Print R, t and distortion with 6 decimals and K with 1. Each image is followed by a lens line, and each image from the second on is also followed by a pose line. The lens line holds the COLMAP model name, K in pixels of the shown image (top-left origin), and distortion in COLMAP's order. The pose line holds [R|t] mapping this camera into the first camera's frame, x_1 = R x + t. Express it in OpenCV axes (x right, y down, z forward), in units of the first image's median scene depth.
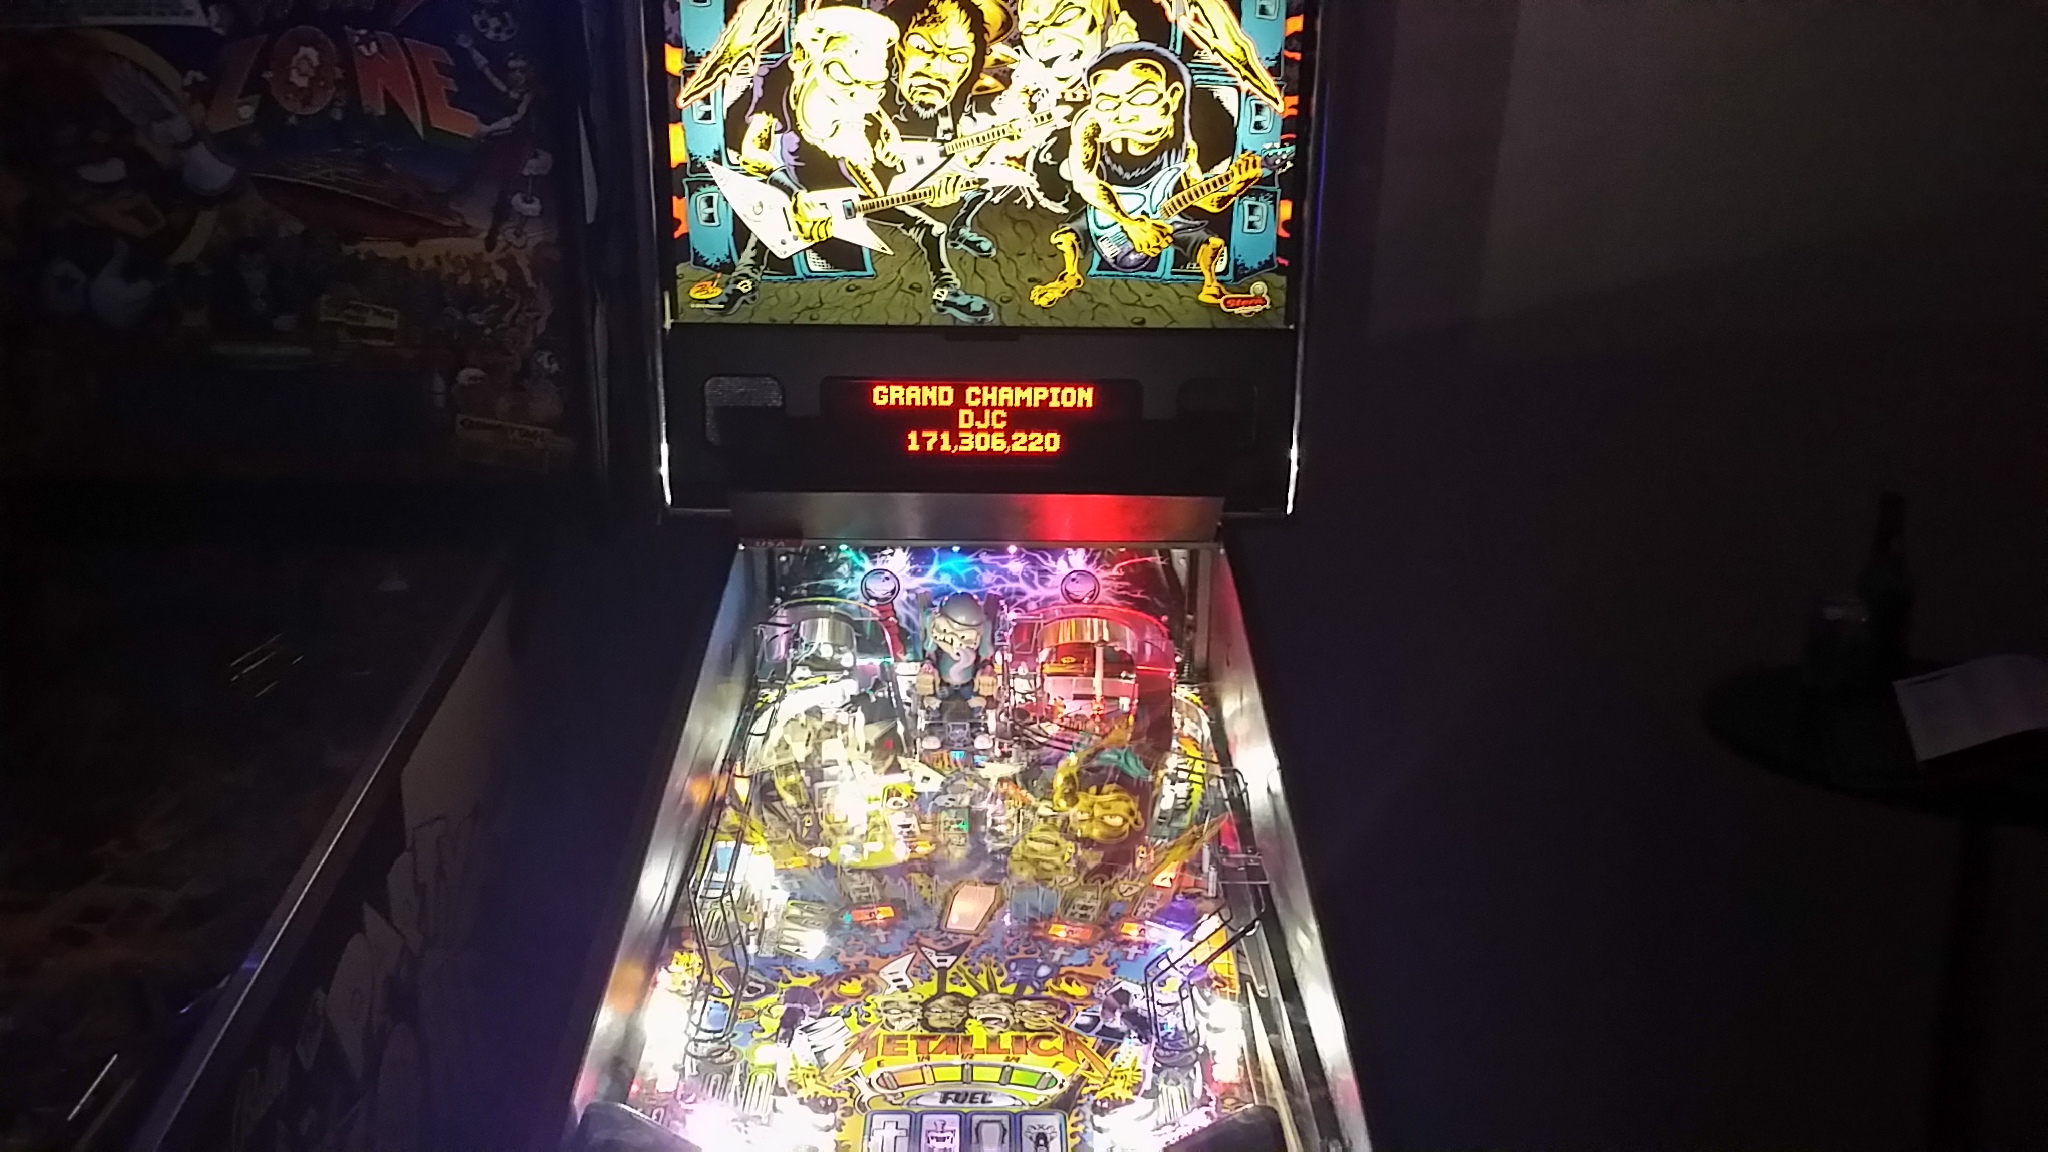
lens RADIAL K [[1909.2, 0, 1024.0], [0, 1909.2, 576.0], [0, 0, 1]] dist [0.139748, -0.303993]
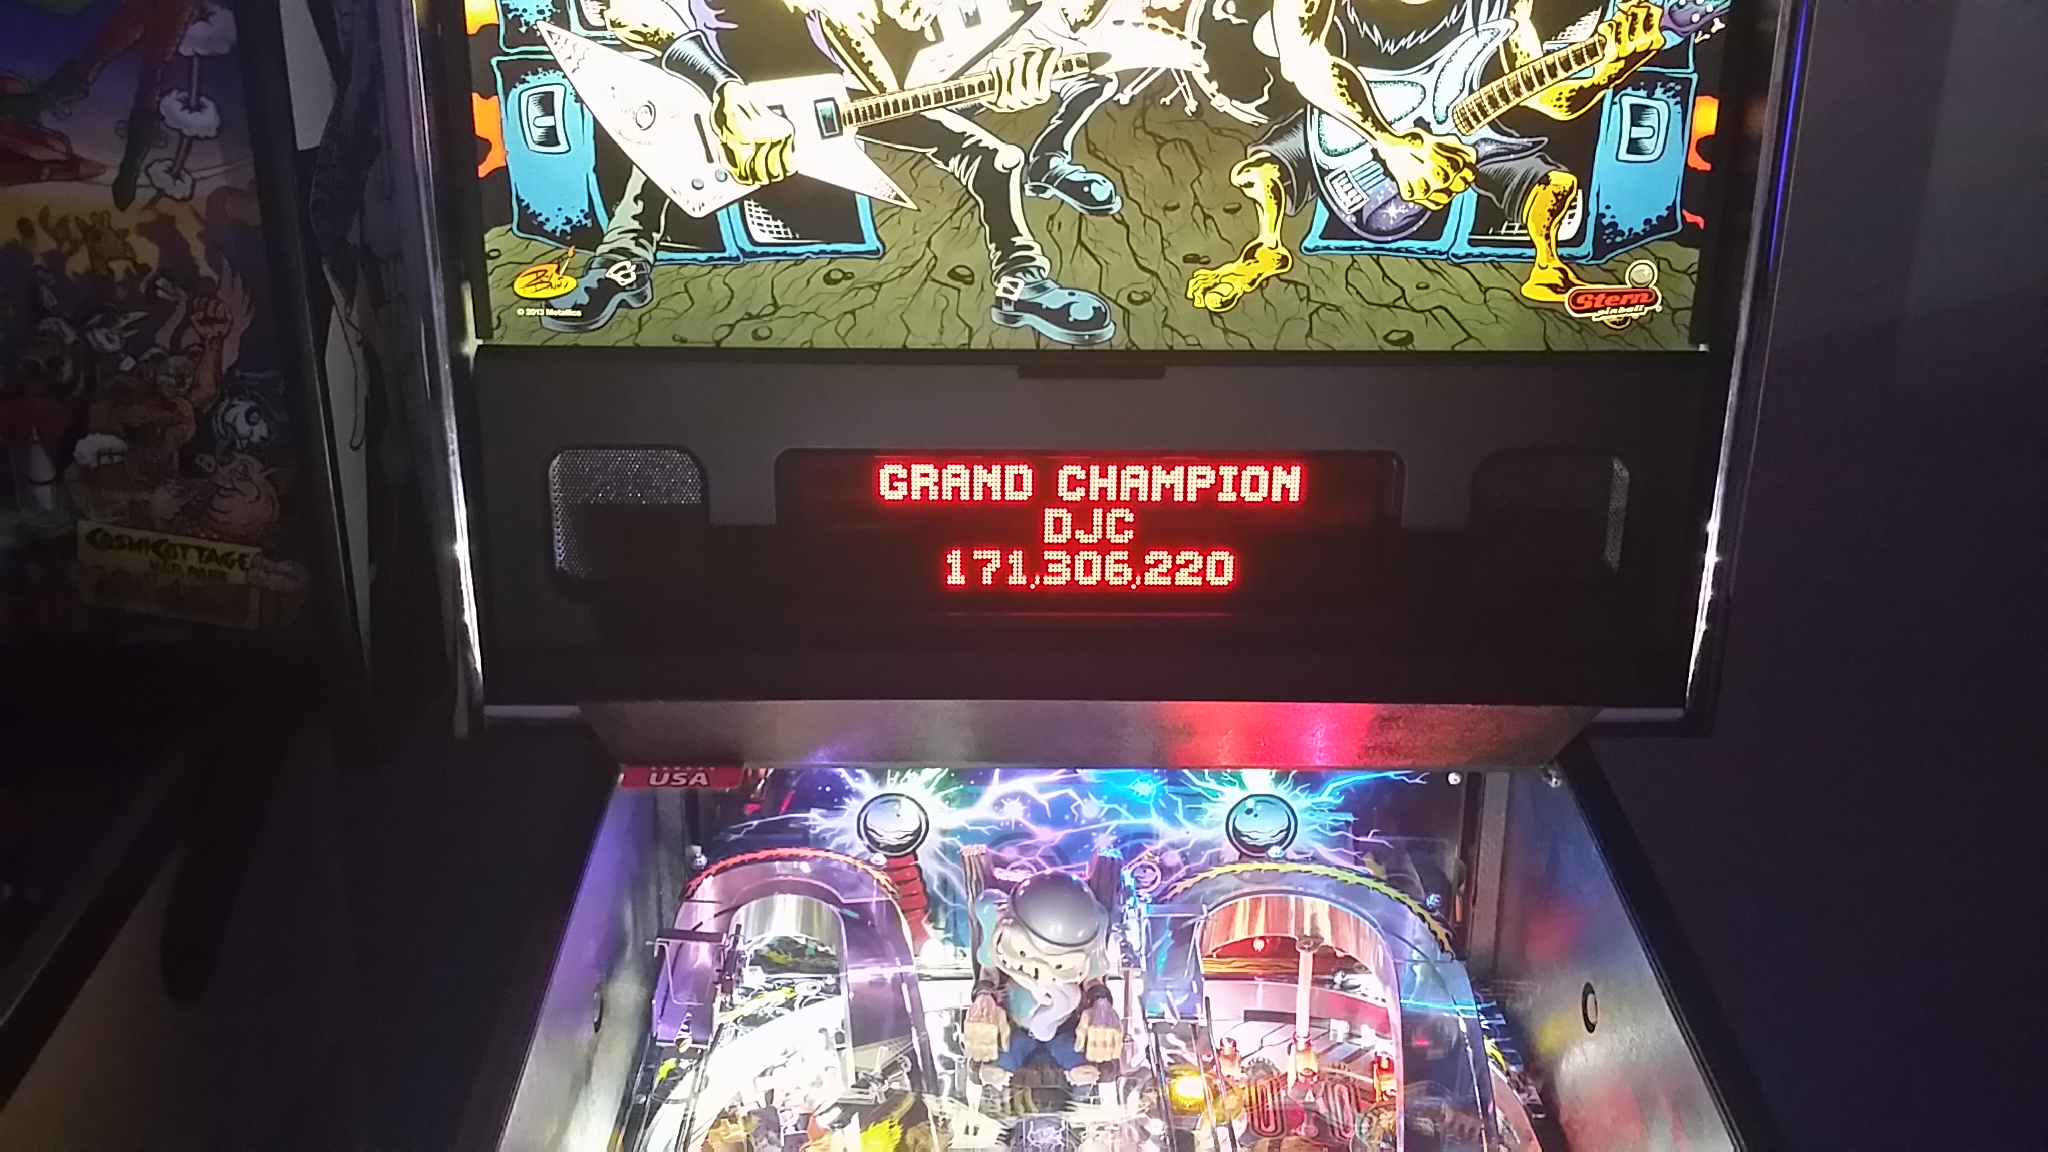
lens RADIAL K [[1893.6, 0, 1024.0], [0, 1893.6, 576.0], [0, 0, 1]] dist [0.160183, -0.456873]
pose [[0.999986, -0.003912, 0.003455, -0.042218], [0.003802, 0.999503, 0.031281, -0.086974], [-0.003575, -0.031268, 0.999505, 0.496777]]
